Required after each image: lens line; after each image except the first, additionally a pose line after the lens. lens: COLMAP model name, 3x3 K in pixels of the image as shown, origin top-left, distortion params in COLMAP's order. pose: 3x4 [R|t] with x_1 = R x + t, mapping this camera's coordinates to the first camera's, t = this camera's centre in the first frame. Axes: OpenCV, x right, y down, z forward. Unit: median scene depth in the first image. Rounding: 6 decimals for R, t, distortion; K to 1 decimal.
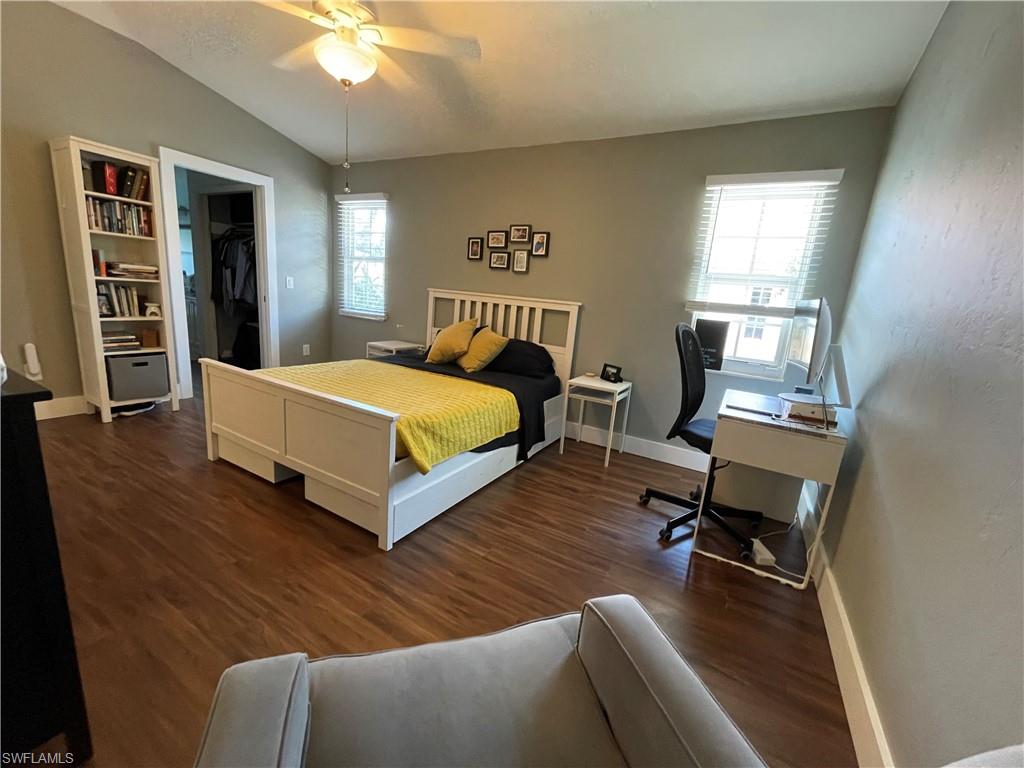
lens RADIAL K [[413.7, 0, 513.1], [0, 413.7, 383.2], [0, 0, 1]] dist [-0.005737, 0.000534]
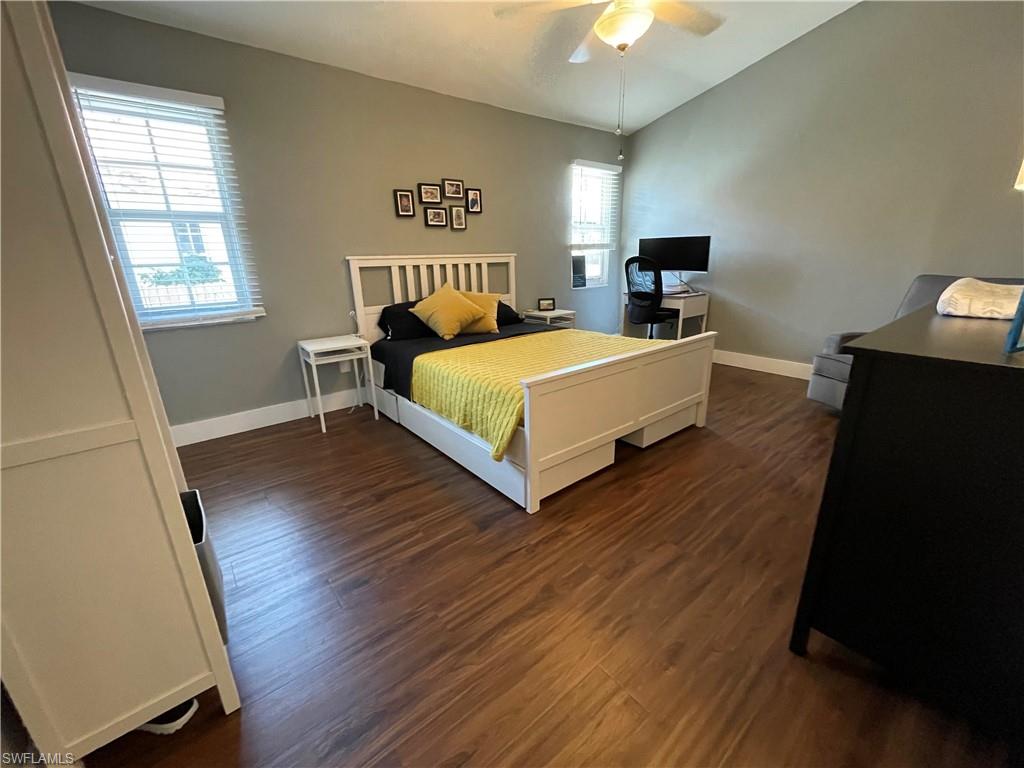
lens RADIAL K [[413.7, 0, 512.0], [0, 413.7, 384.1], [0, 0, 1]] dist [-0.005737, 0.000534]
pose [[0.364969, -0.370345, 0.854191, -0.937236], [0.244652, 0.923385, 0.295812, -0.188610], [-0.898300, 0.101018, 0.427613, 0.498927]]
